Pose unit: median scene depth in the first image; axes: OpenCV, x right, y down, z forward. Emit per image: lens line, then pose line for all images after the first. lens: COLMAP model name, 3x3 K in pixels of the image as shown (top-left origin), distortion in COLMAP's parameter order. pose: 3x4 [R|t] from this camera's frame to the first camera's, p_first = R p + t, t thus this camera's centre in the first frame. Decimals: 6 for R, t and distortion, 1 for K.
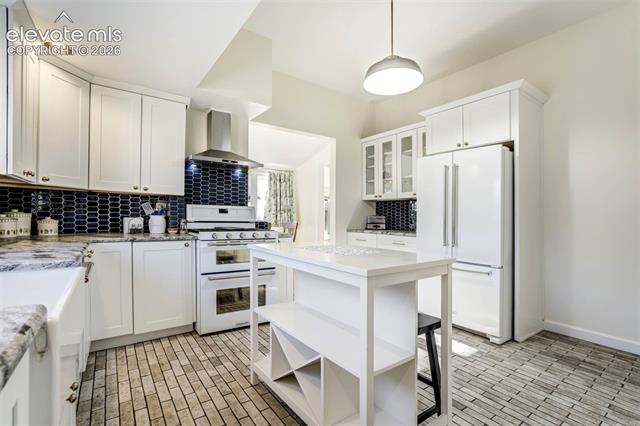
lens RADIAL K [[297.3, 0, 311.2], [0, 297.3, 214.9], [0, 0, 1]] dist [-0.032657, 0.000363]
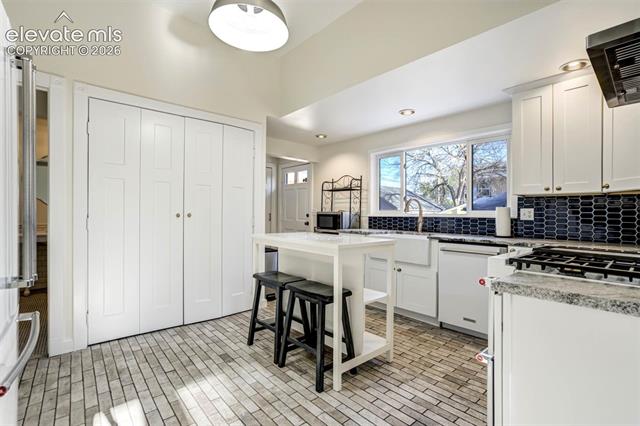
lens RADIAL K [[299.9, 0, 319.2], [0, 299.9, 217.0], [0, 0, 1]] dist [-0.033607, 0.006516]
pose [[-0.992927, -0.030607, -0.114715, 0.173337], [-0.030796, 0.999526, -0.000130, 0.012445], [0.114665, 0.003404, -0.993398, 1.579359]]
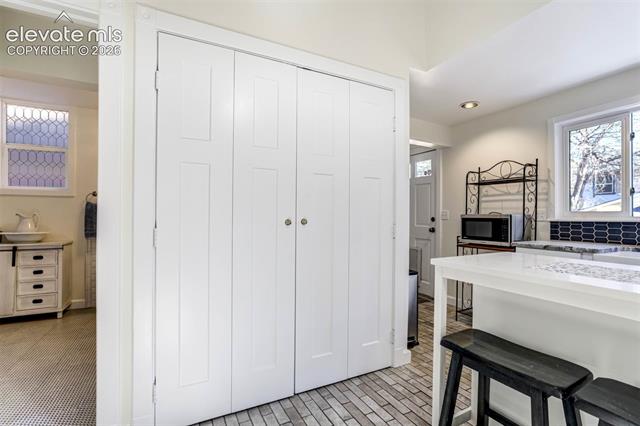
lens RADIAL K [[299.9, 0, 319.2], [0, 299.9, 217.0], [0, 0, 1]] dist [-0.033607, 0.006516]
pose [[-0.991925, -0.025729, 0.124187, 0.410782], [-0.026116, 0.999658, -0.001492, 0.008792], [-0.124106, -0.004723, -0.992258, 1.101651]]
